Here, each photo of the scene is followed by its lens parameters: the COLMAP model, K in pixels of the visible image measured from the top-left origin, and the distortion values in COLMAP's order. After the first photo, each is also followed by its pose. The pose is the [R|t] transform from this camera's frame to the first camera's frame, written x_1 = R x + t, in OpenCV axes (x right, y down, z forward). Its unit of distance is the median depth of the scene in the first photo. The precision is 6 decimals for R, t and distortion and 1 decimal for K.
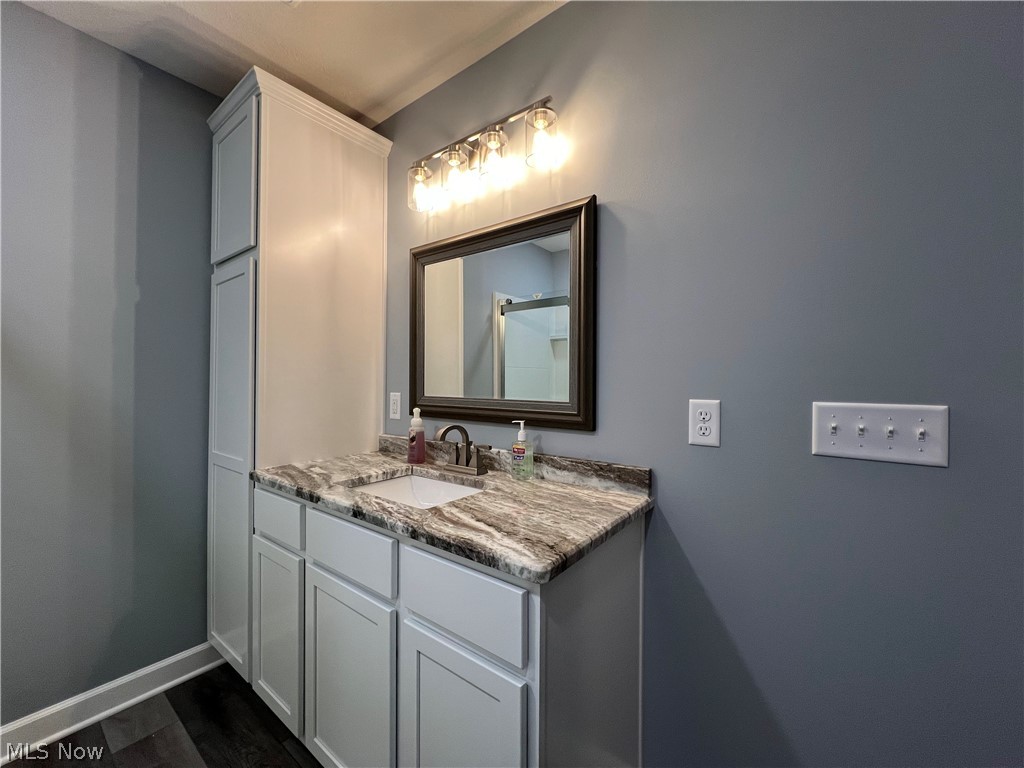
lens RADIAL K [[410.2, 0, 511.2], [0, 410.2, 381.7], [0, 0, 1]] dist [-0.008054, 0.002915]
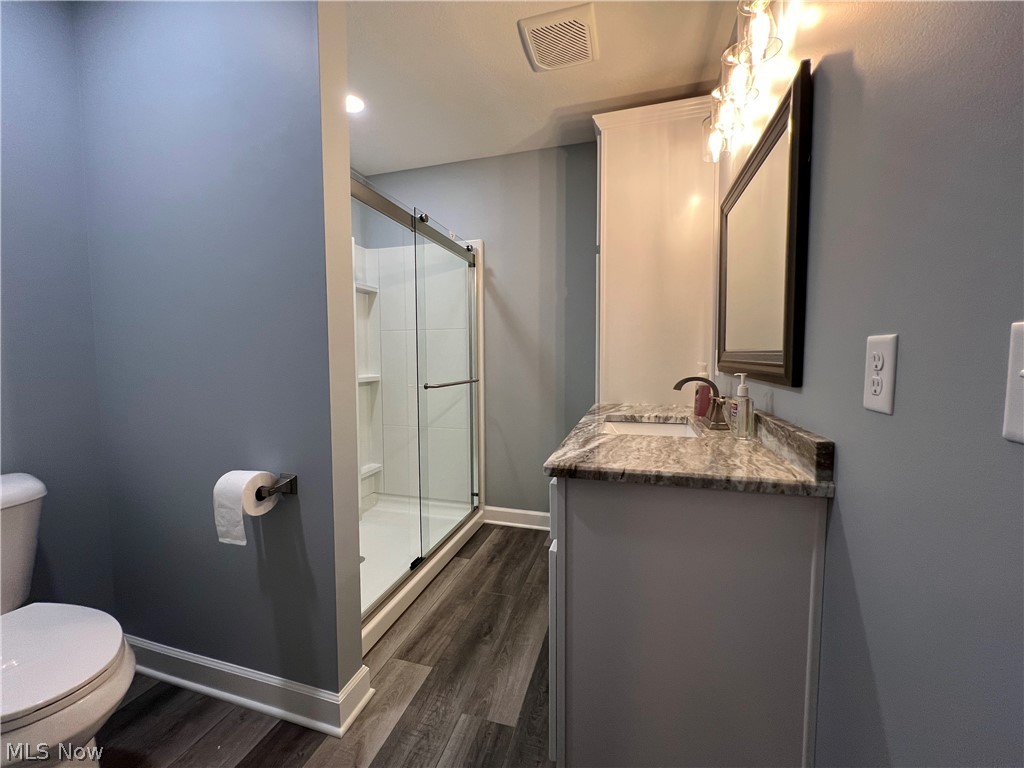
lens RADIAL K [[410.2, 0, 511.2], [0, 410.2, 381.7], [0, 0, 1]] dist [-0.008054, 0.002915]
pose [[0.357004, 0.051389, -0.932688, 0.666377], [0.009760, 0.998226, 0.058735, 0.057380], [0.934052, -0.030071, 0.355869, 0.227500]]
